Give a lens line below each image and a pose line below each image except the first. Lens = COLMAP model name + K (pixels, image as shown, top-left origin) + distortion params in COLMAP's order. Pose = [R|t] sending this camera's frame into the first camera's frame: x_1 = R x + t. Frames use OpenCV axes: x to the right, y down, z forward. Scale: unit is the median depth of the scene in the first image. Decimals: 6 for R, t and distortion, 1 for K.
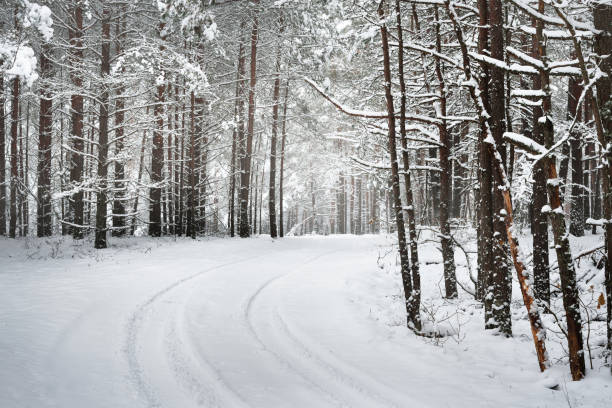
lens RADIAL K [[993.4, 0, 306.0], [0, 993.4, 204.0], [0, 0, 1]] dist [0.113170, -0.134238]
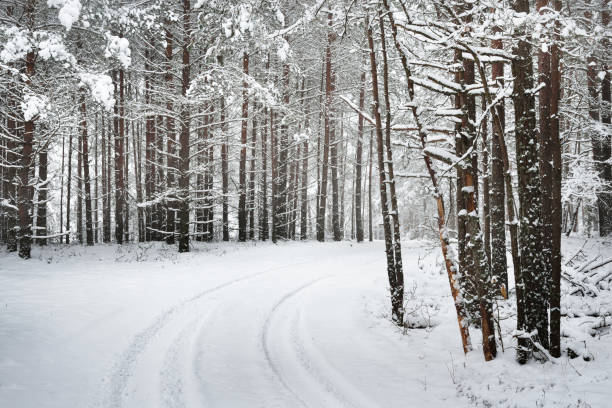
lens RADIAL K [[993.4, 0, 306.0], [0, 993.4, 204.0], [0, 0, 1]] dist [0.113170, -0.134238]
pose [[0.987054, -0.013883, -0.159785, 0.114755], [0.012985, 0.999893, -0.006666, 0.000132], [0.159860, 0.004505, 0.987129, -0.076158]]
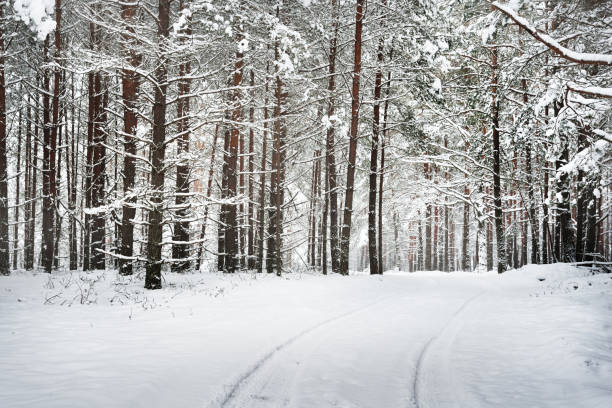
lens RADIAL K [[873.8, 0, 318.8], [0, 873.8, 203.1], [0, 0, 1]] dist [-0.004114, -0.034831]
pose [[0.999331, 0.006254, -0.036047, -0.072358], [-0.007893, 0.998933, -0.045507, 0.012080], [0.035724, 0.045761, 0.998313, 0.416259]]
